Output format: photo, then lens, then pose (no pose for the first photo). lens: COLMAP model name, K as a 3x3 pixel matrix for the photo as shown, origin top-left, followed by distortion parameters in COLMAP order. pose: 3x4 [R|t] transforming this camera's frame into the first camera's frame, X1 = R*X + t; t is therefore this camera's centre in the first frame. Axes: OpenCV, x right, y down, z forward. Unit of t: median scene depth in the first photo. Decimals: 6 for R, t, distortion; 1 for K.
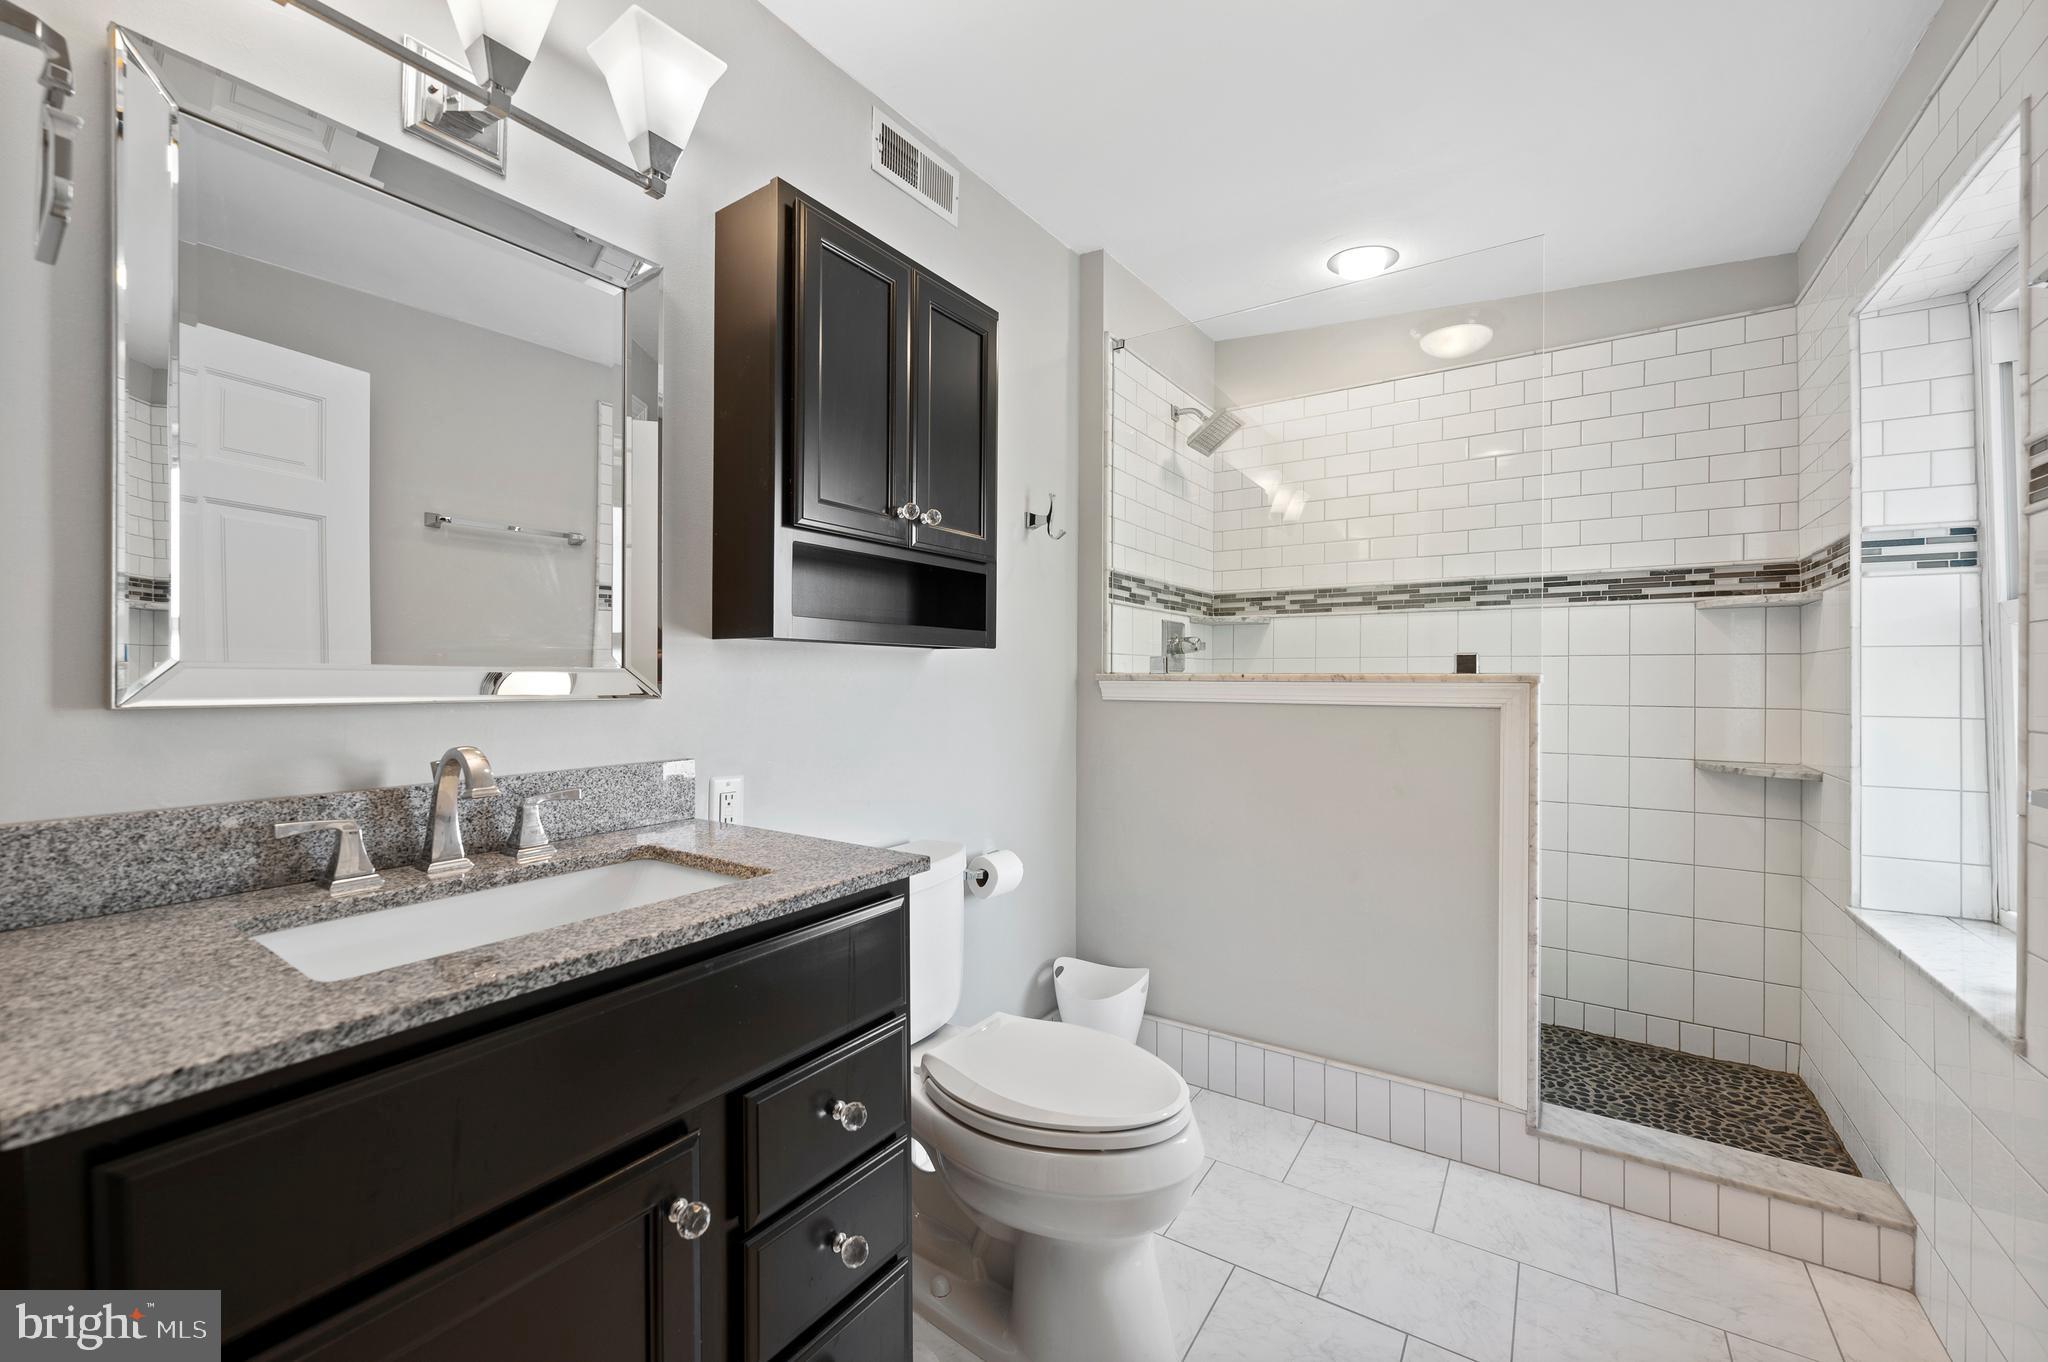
lens RADIAL K [[824.9, 0, 1012.8], [0, 824.9, 680.2], [0, 0, 1]] dist [-0.001287, -0.000546]
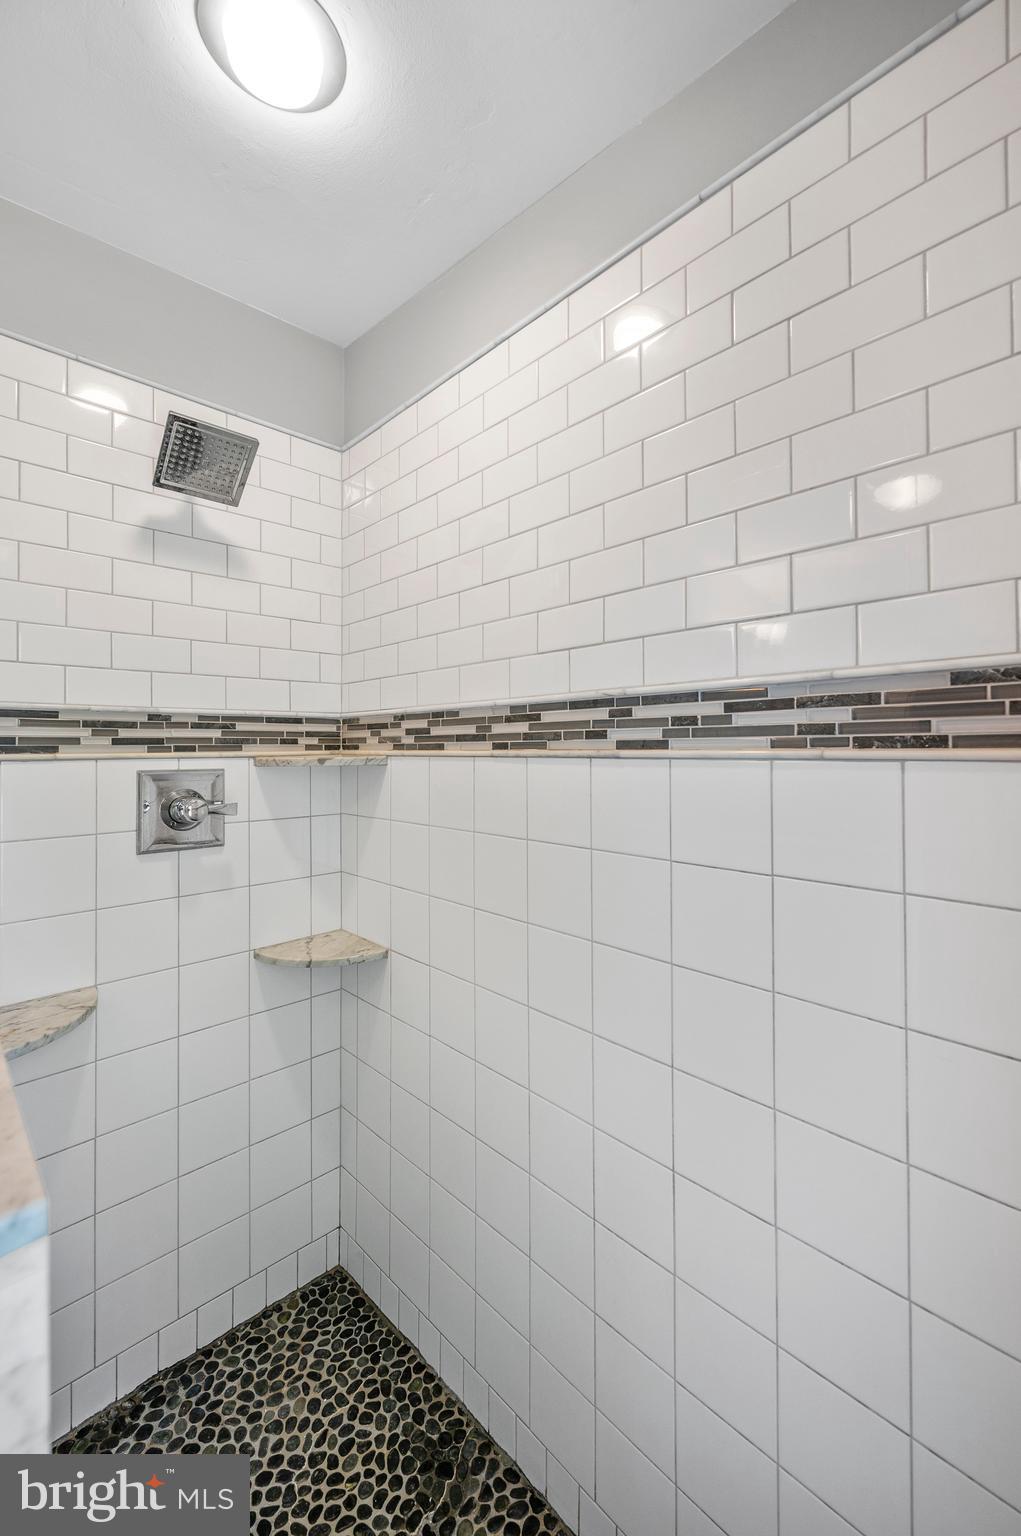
lens RADIAL K [[618.7, 0, 518.5], [0, 618.7, 754.0], [0, 0, 1]] dist [-0.001287, -0.000546]
pose [[0.979275, -0.008244, -0.202368, 0.573136], [0.009791, 0.999930, 0.006646, -0.089172], [0.202299, -0.008490, 0.979287, 0.620476]]
